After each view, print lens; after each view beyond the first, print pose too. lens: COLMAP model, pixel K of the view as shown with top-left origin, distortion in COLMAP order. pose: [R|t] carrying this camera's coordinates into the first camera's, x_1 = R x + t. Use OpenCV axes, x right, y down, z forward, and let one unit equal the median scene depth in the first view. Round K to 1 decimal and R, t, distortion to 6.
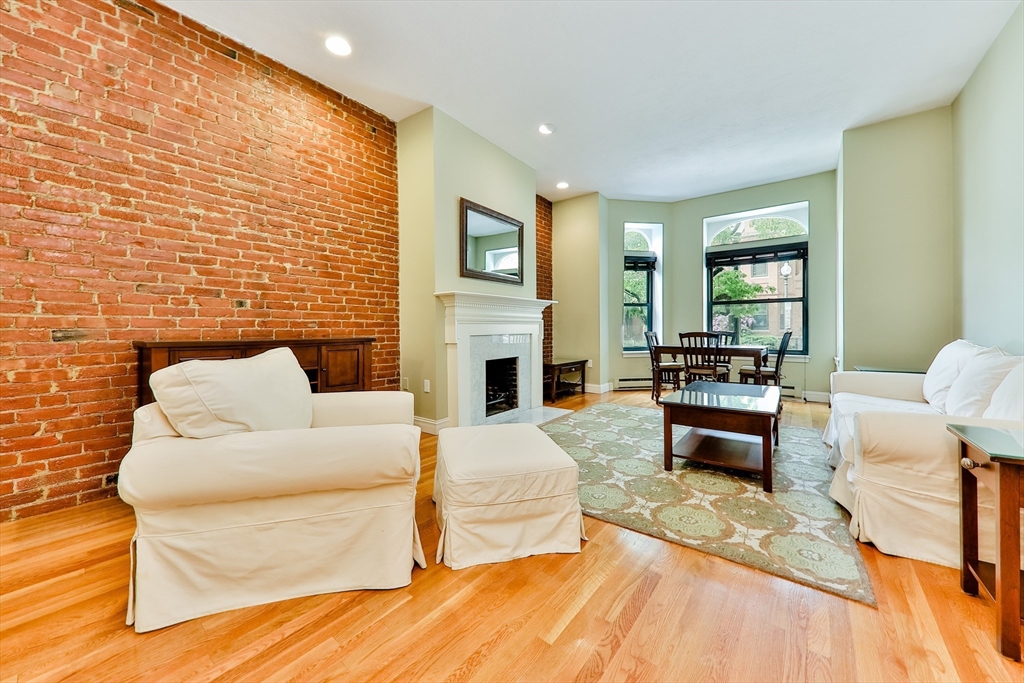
lens RADIAL K [[373.5, 0, 512.0], [0, 373.5, 341.5], [0, 0, 1]] dist [0.022854, -0.009716]
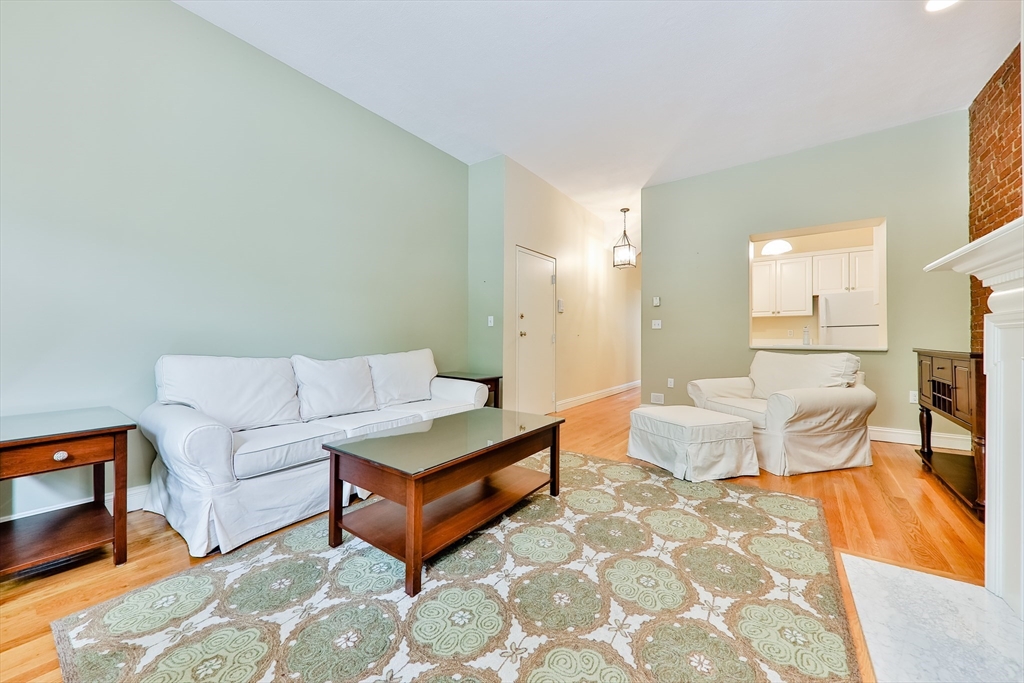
lens RADIAL K [[373.5, 0, 512.0], [0, 373.5, 341.5], [0, 0, 1]] dist [0.022854, -0.009716]
pose [[-0.999762, 0.003119, -0.021590, 0.490130], [0.002215, 0.999125, 0.041771, -0.062020], [0.021702, 0.041713, -0.998894, 1.719894]]
